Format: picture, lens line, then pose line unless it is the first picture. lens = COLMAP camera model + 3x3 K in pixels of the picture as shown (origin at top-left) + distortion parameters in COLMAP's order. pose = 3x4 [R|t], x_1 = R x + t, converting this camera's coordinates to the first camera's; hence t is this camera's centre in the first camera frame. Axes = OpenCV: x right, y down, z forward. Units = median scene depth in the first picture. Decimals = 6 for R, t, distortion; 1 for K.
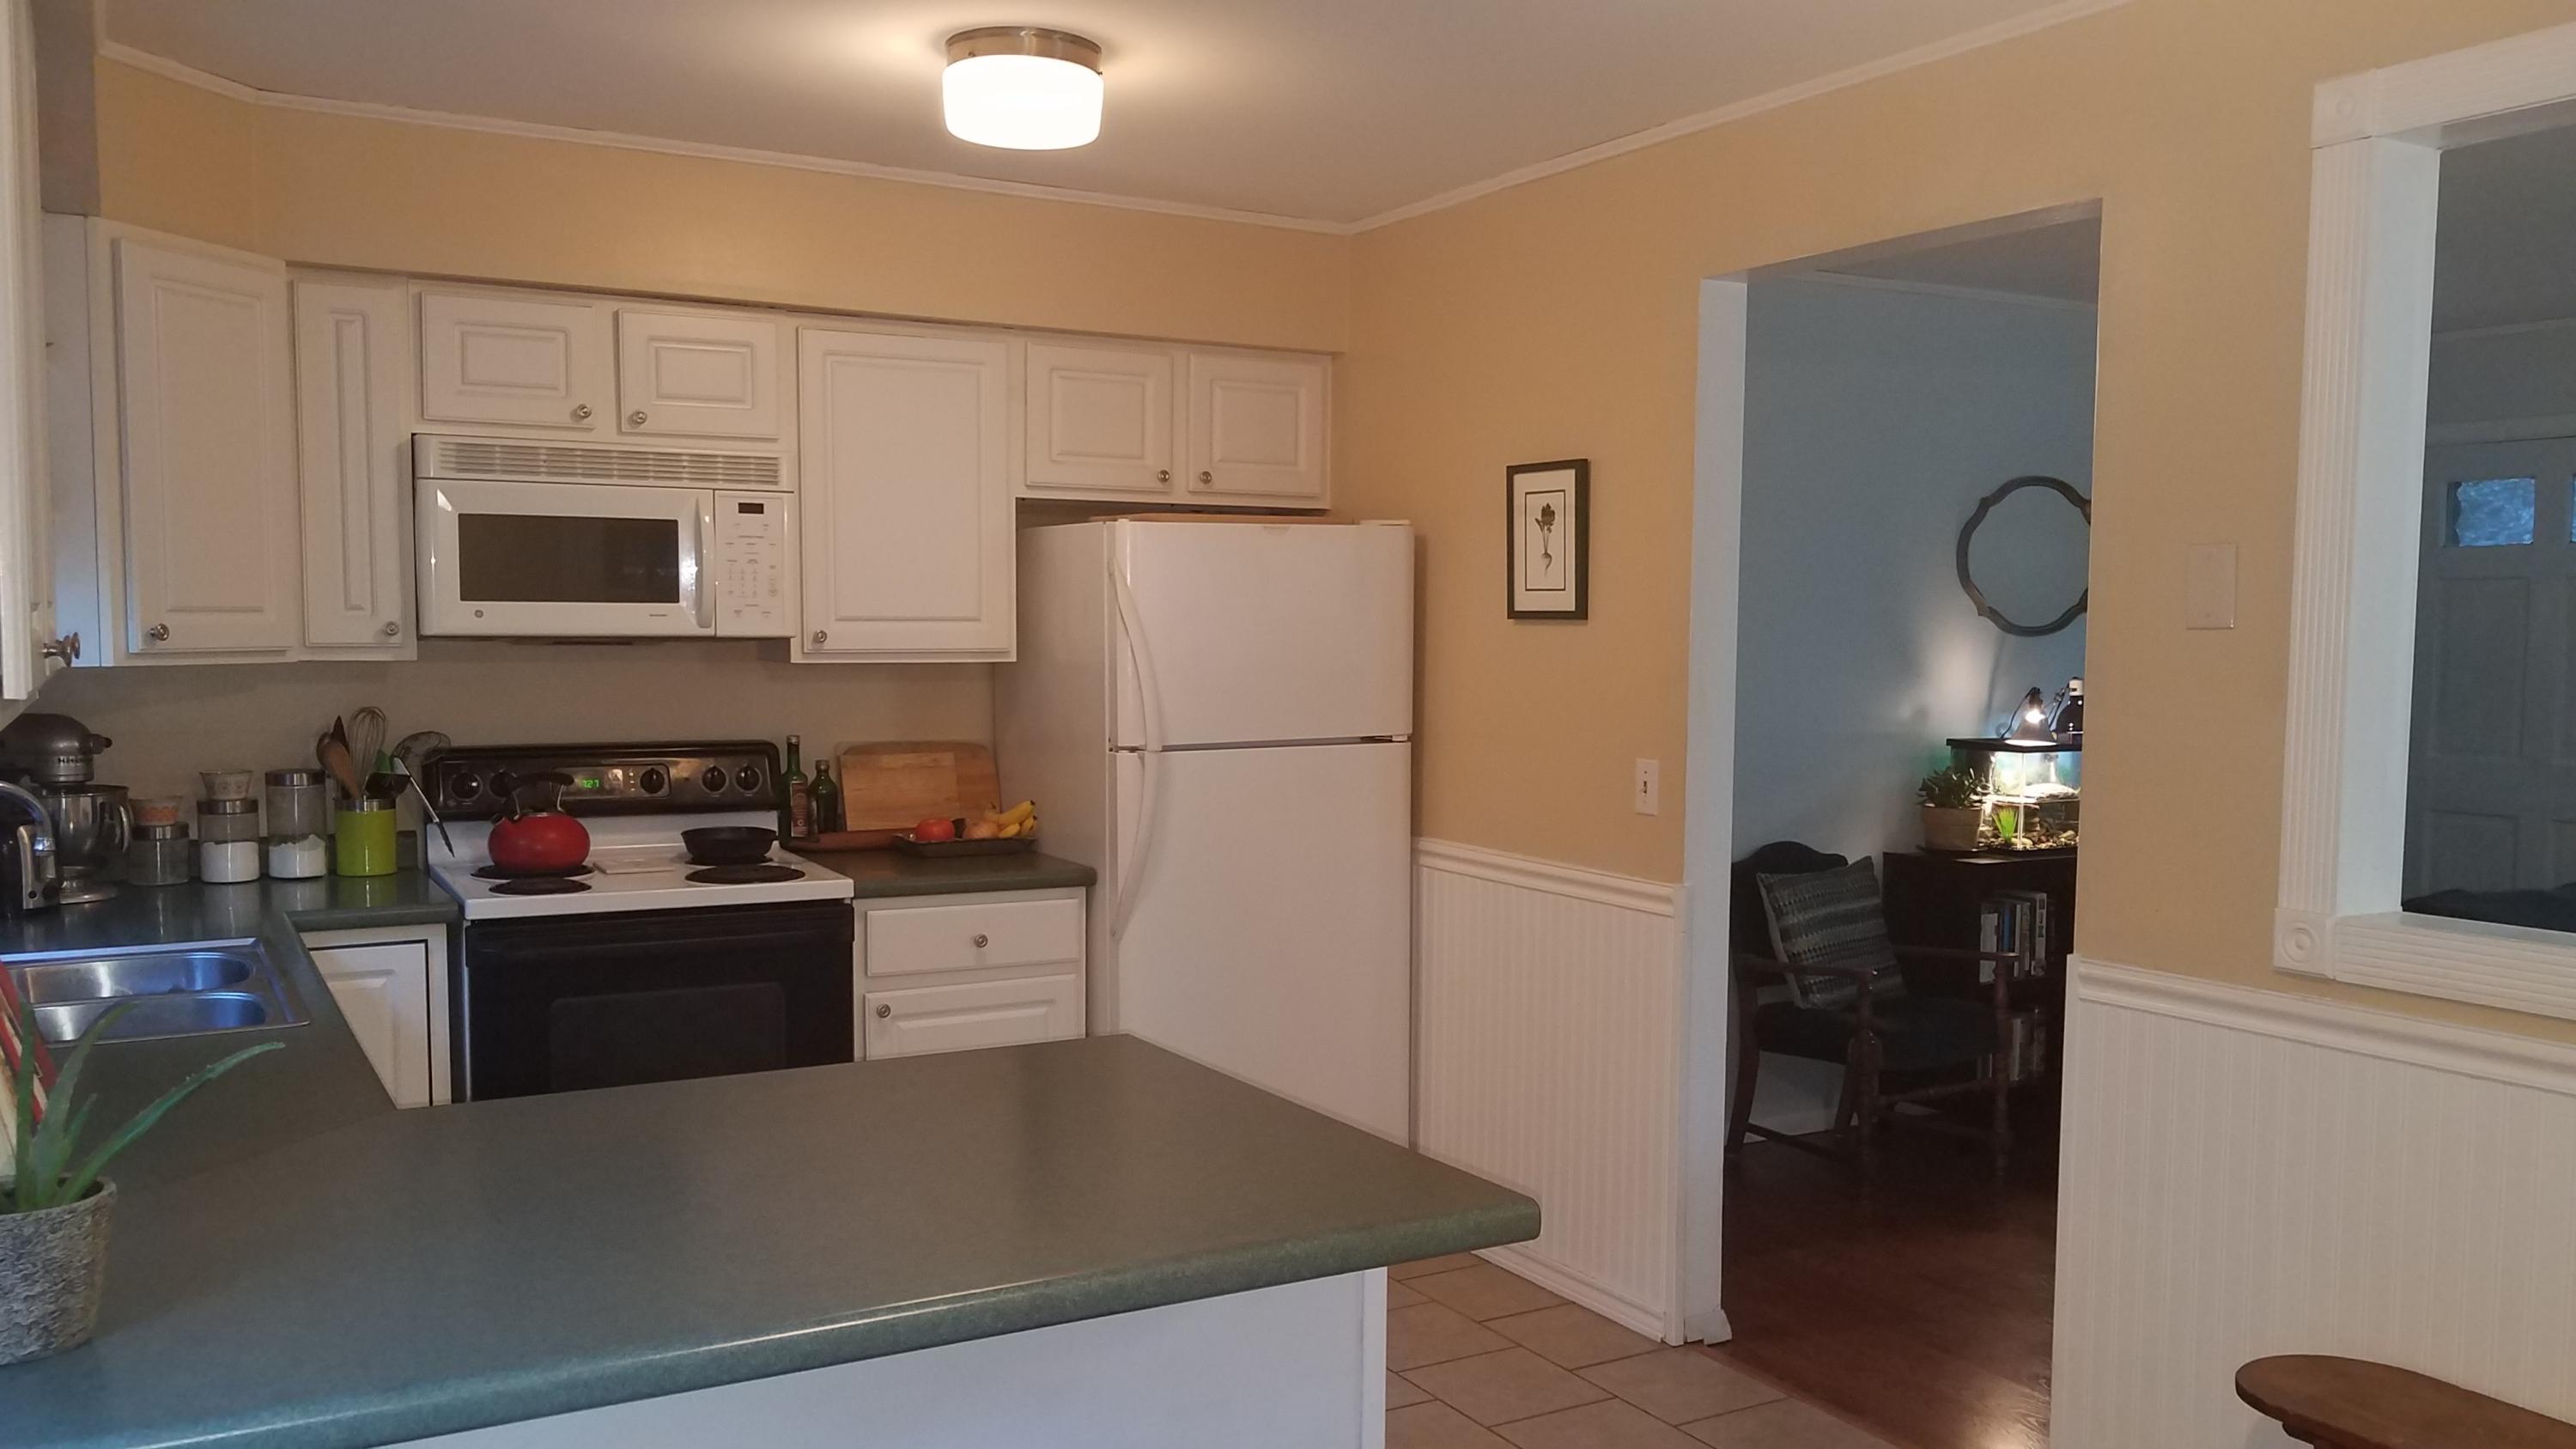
lens RADIAL K [[2026.7, 0, 1270.5], [0, 2026.7, 721.6], [0, 0, 1]] dist [-0.014678, 0.020539]
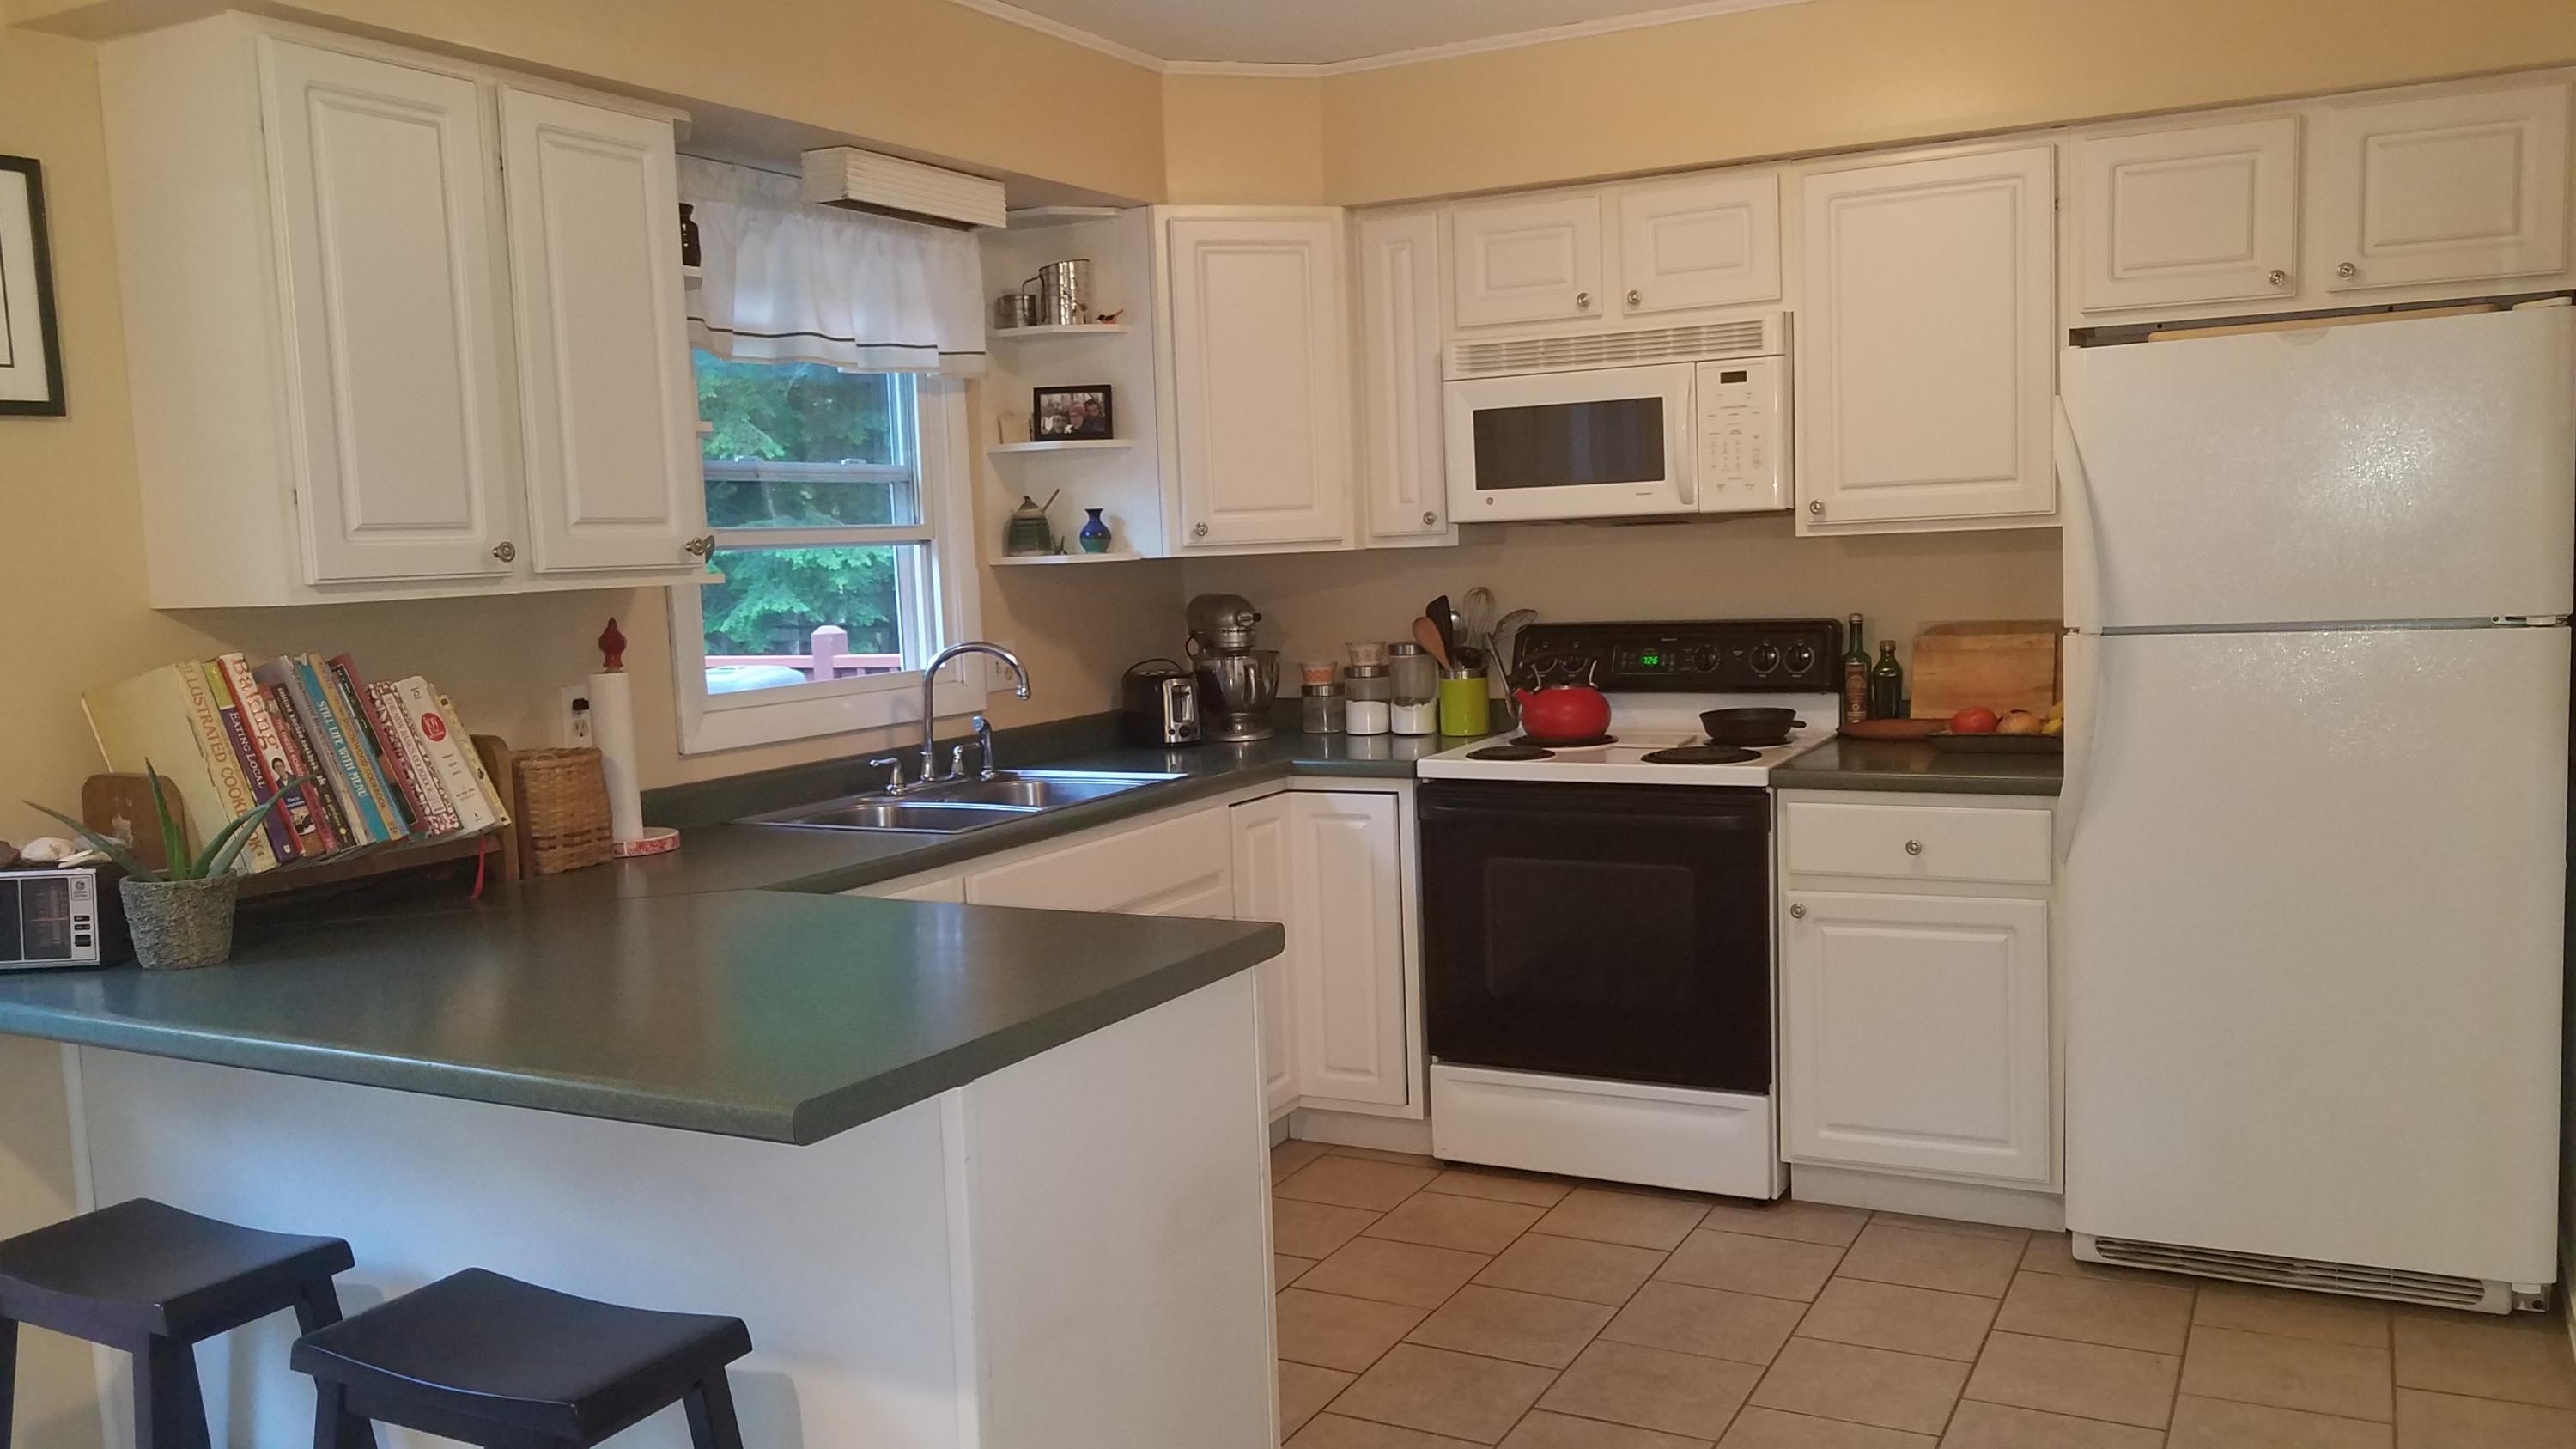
lens RADIAL K [[2026.7, 0, 1281.4], [0, 2026.7, 729.3], [0, 0, 1]] dist [-0.014678, 0.020539]
pose [[0.533706, 0.051380, -0.844108, 0.456019], [0.001975, 0.998074, 0.062000, 0.001645], [0.845668, -0.034757, 0.532577, 0.303265]]
